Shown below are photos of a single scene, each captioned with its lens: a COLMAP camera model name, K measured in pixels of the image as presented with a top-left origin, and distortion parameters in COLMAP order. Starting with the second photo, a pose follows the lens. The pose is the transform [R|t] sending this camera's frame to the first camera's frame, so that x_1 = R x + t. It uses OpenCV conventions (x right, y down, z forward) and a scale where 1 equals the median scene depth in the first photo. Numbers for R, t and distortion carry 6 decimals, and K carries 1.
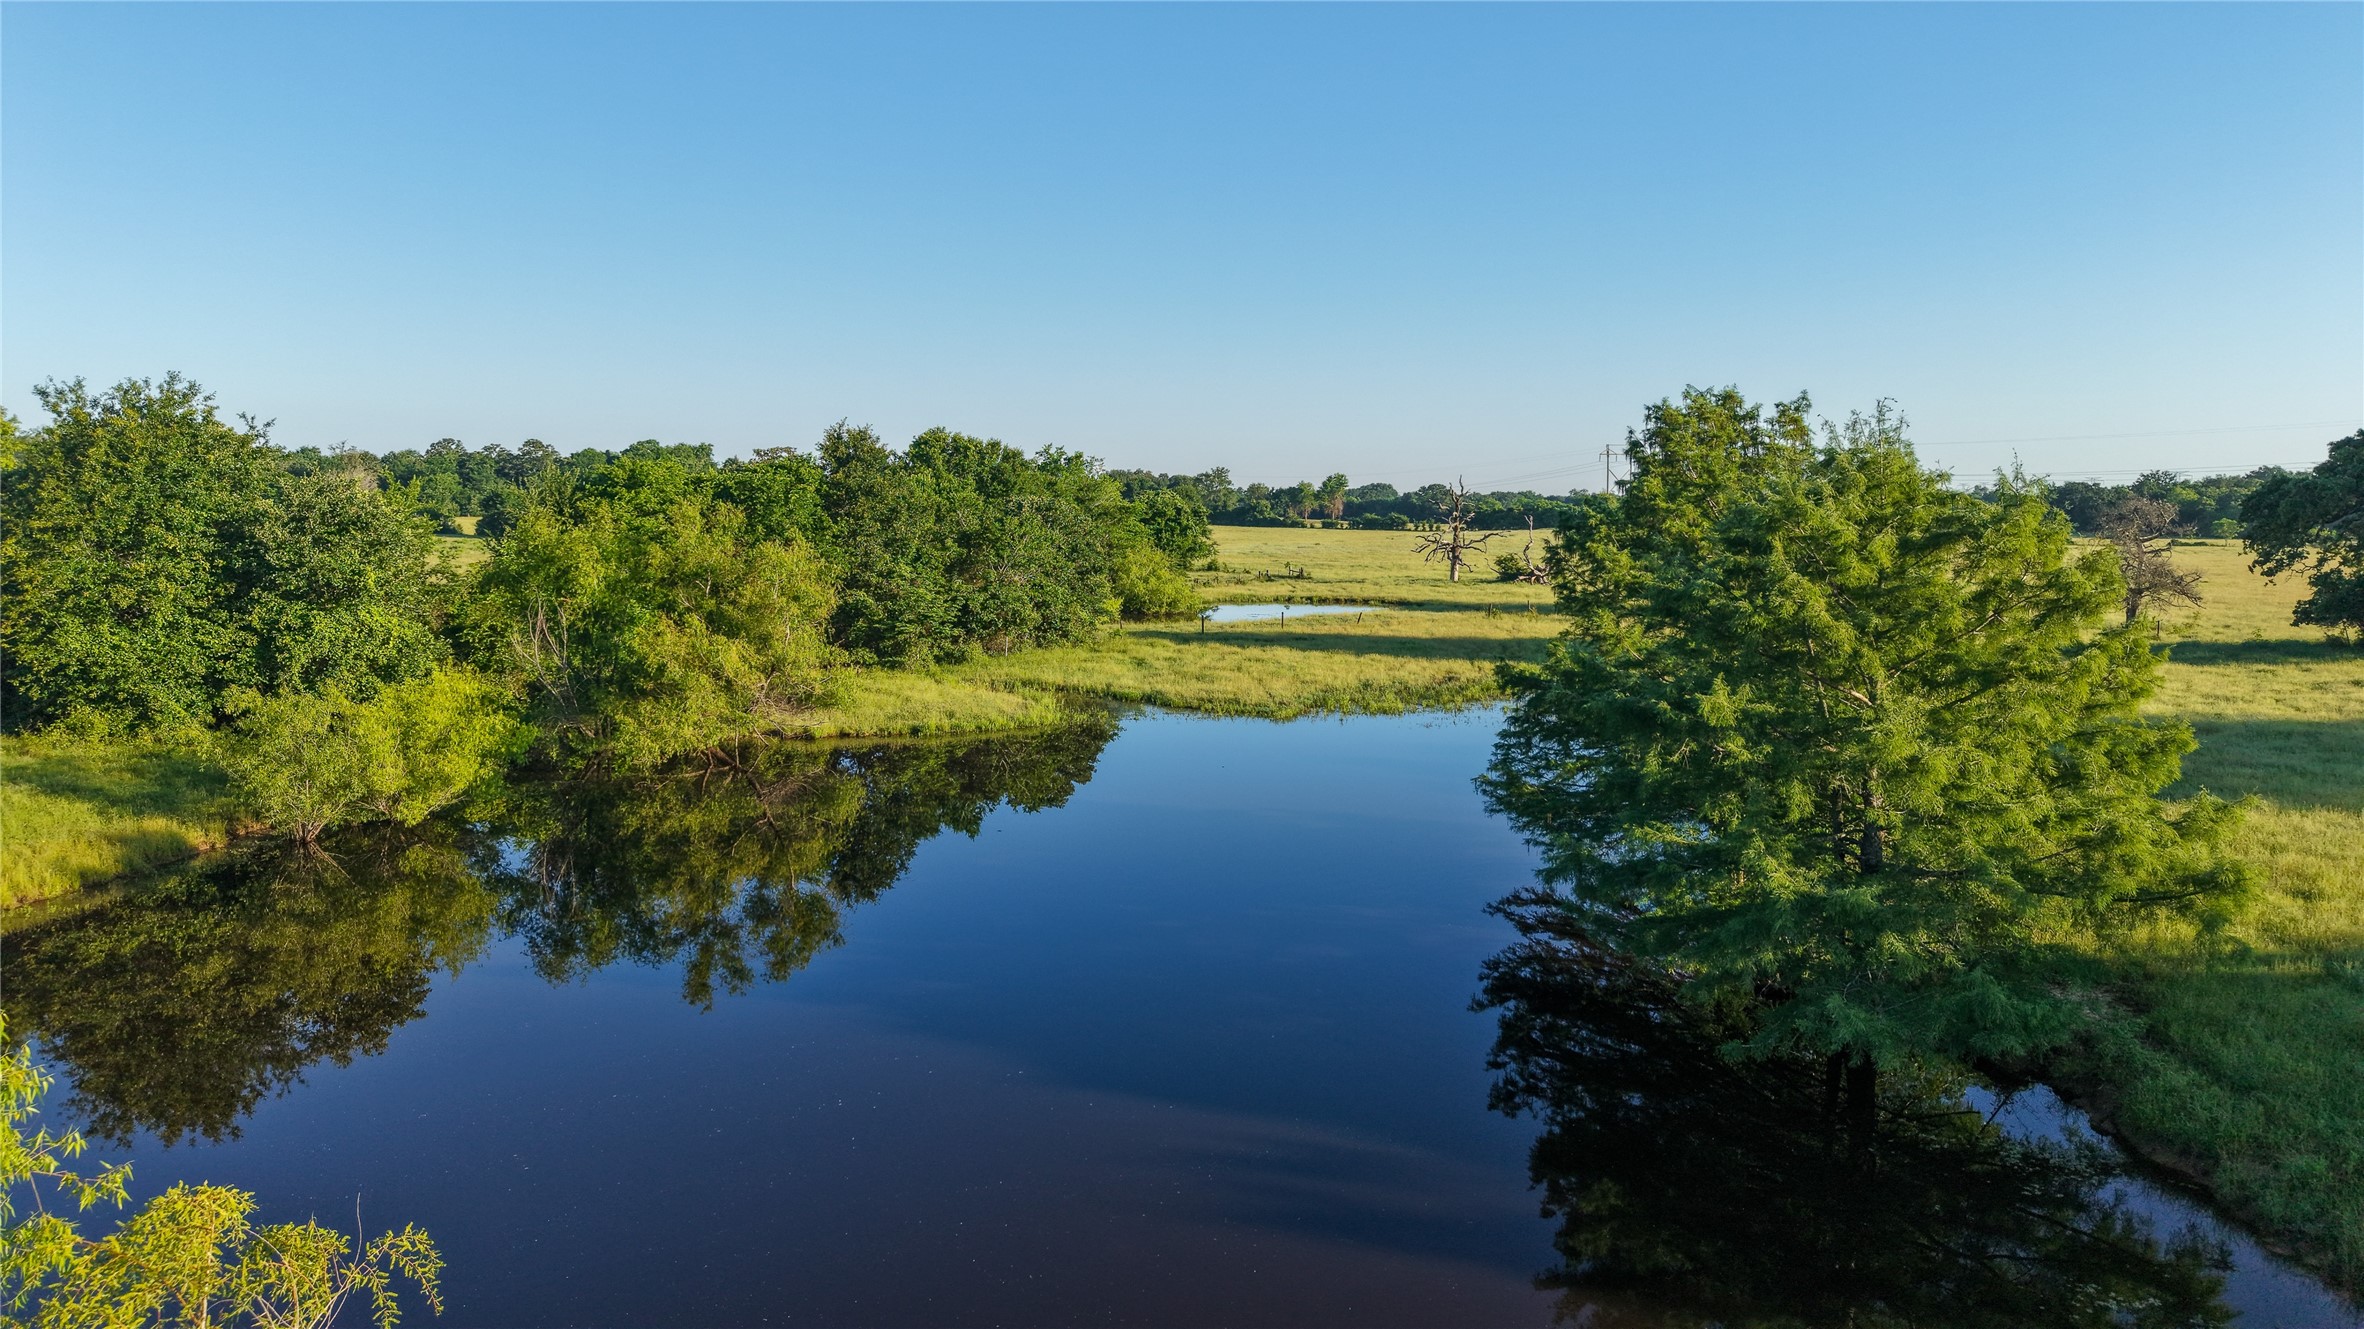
lens RADIAL K [[1543.0, 0, 1195.7], [0, 1543.0, 656.7], [0, 0, 1]] dist [0.014899, -0.008440]
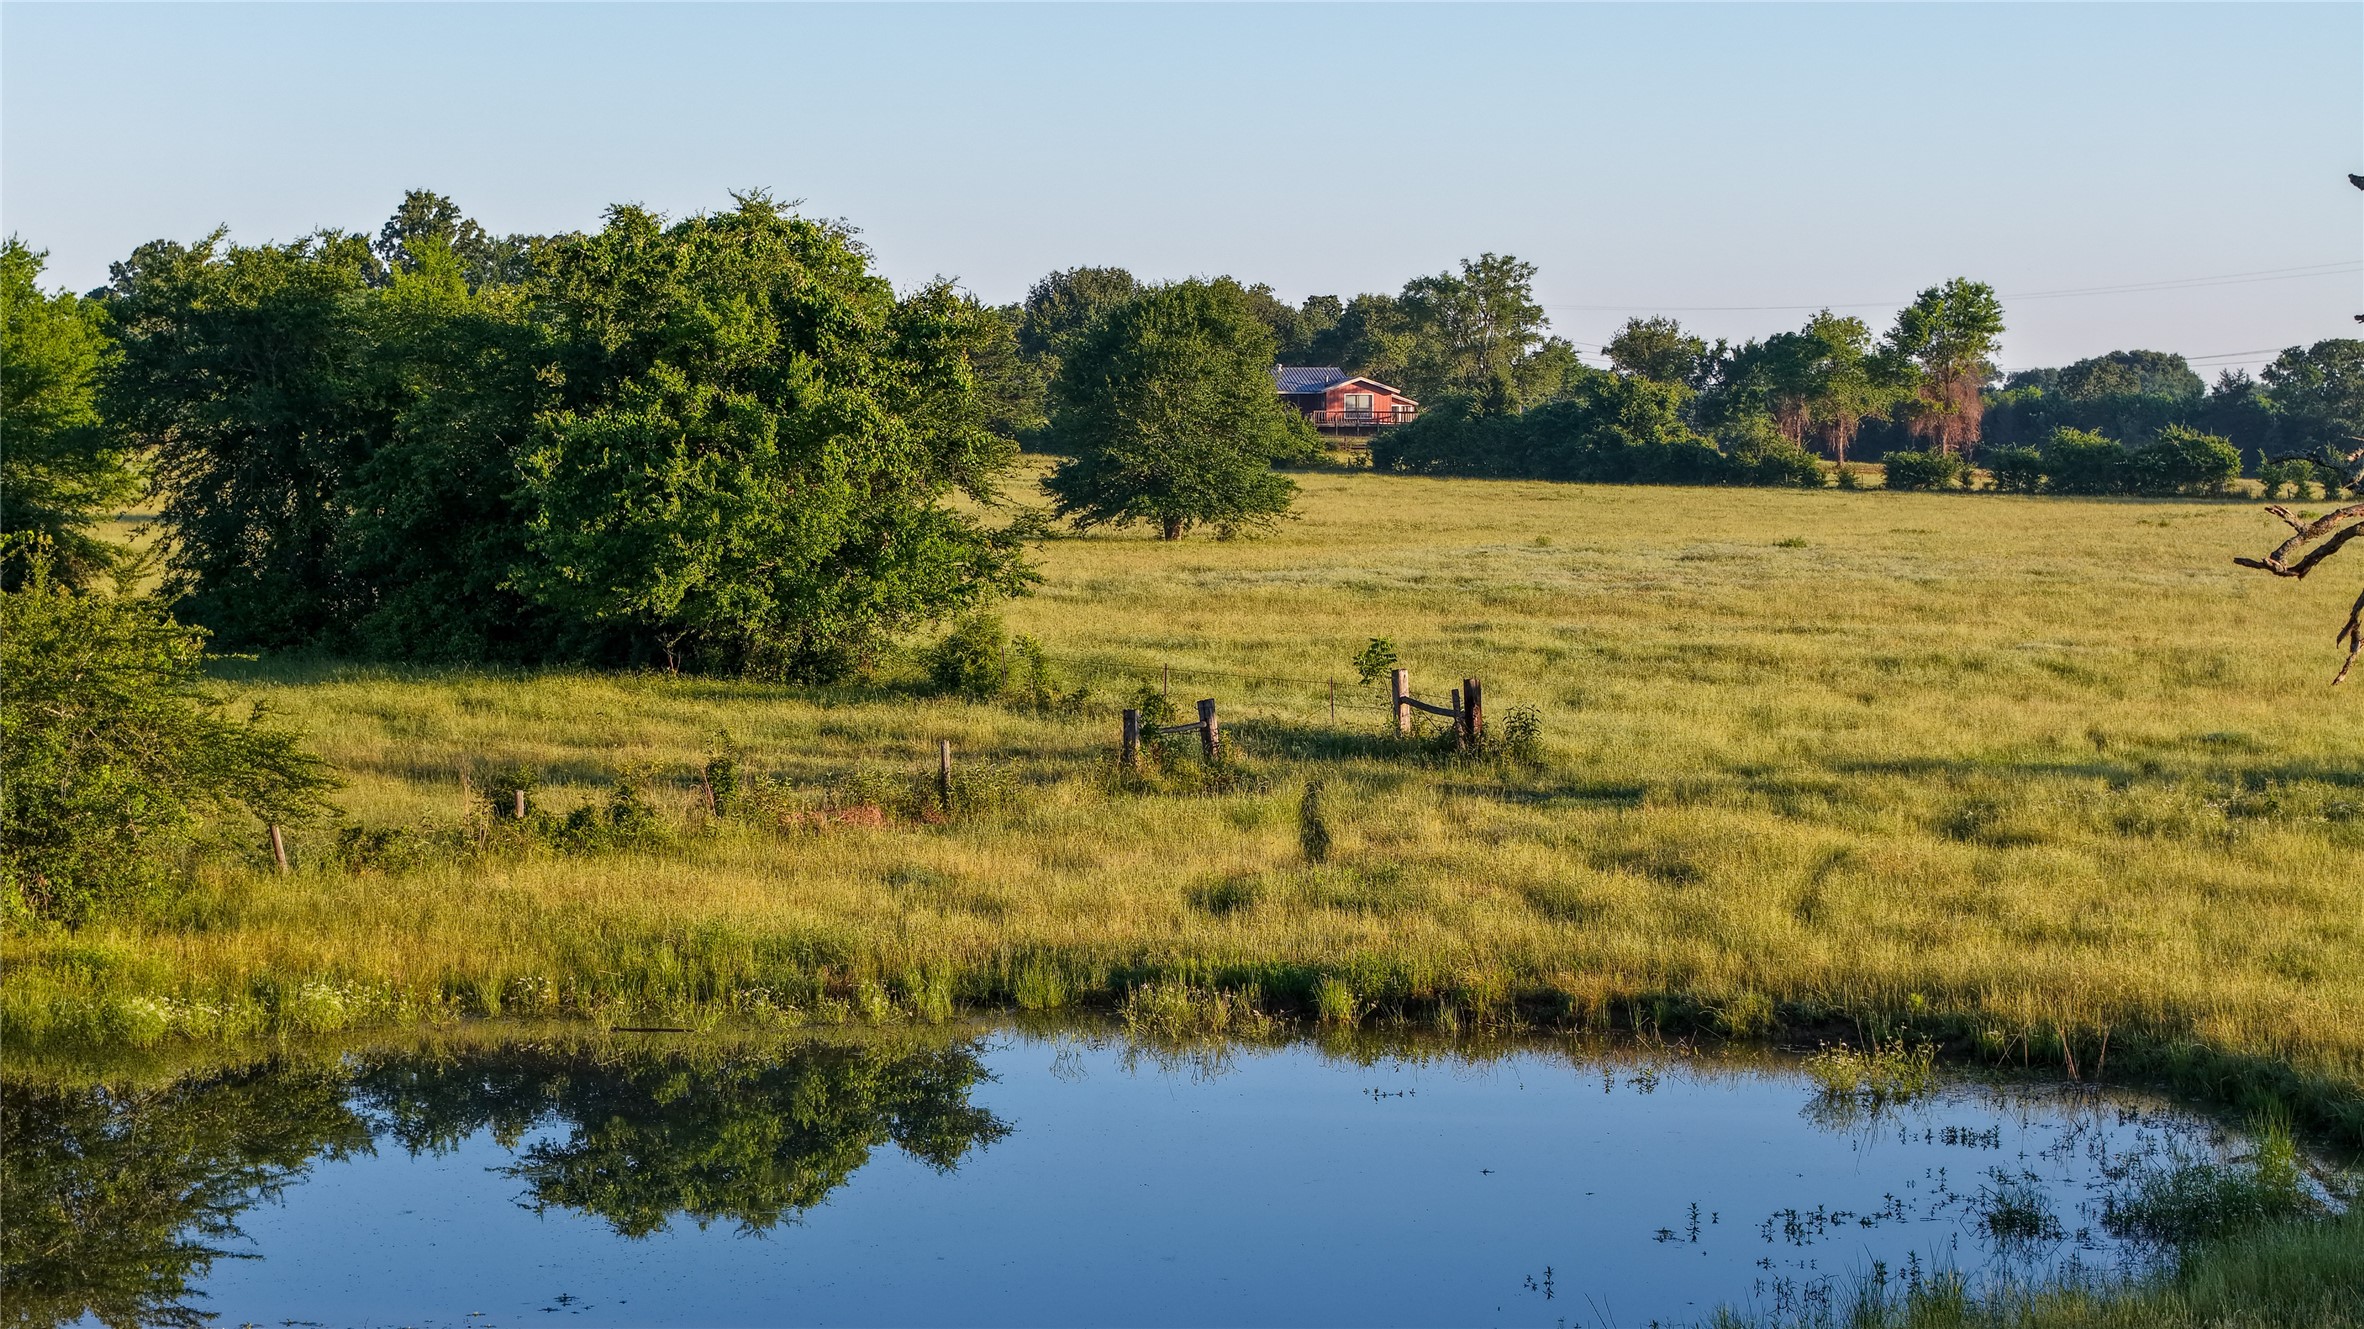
lens RADIAL K [[4865.0, 0, 1181.7], [0, 4865.0, 665.2], [0, 0, 1]] dist [-0.026516, 0.000000]
pose [[0.996966, 0.002573, -0.077797, 0.160285], [-0.006604, 0.998646, -0.051600, -0.074413], [0.077559, 0.051957, 0.995633, 1.141805]]
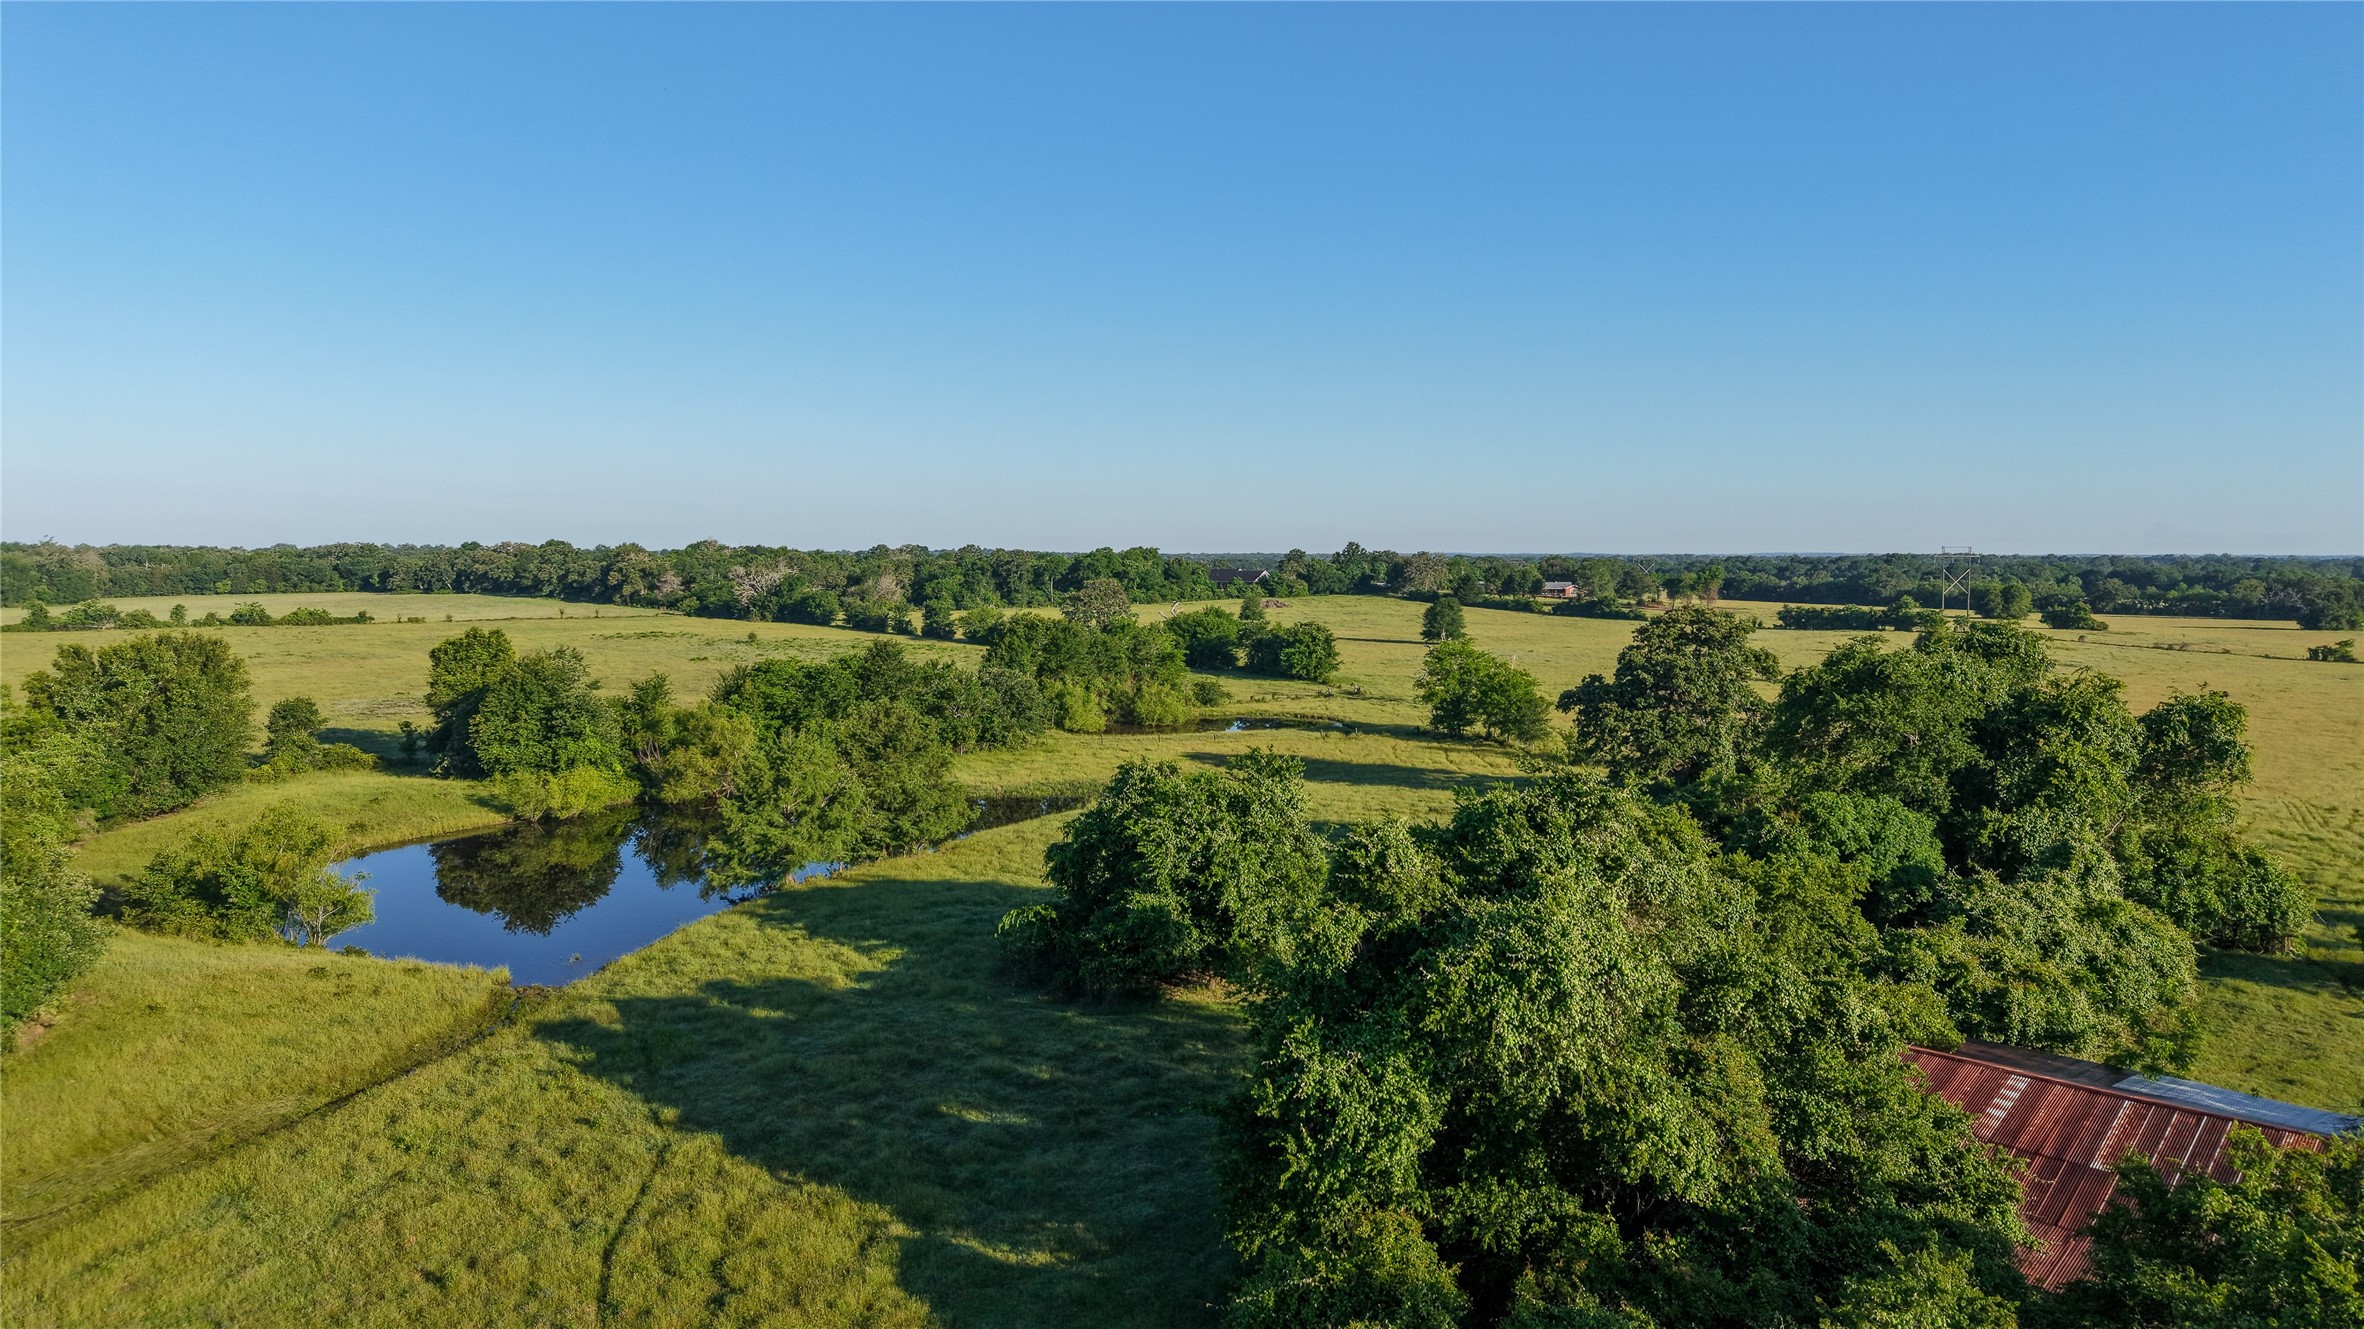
lens RADIAL K [[1543.0, 0, 1186.9], [0, 1543.0, 655.3], [0, 0, 1]] dist [0.014899, -0.008440]
pose [[0.928142, 0.022627, -0.371537, 0.908039], [-0.035010, 0.999032, -0.026616, -0.090717], [0.370575, 0.037711, 0.928037, -0.713378]]
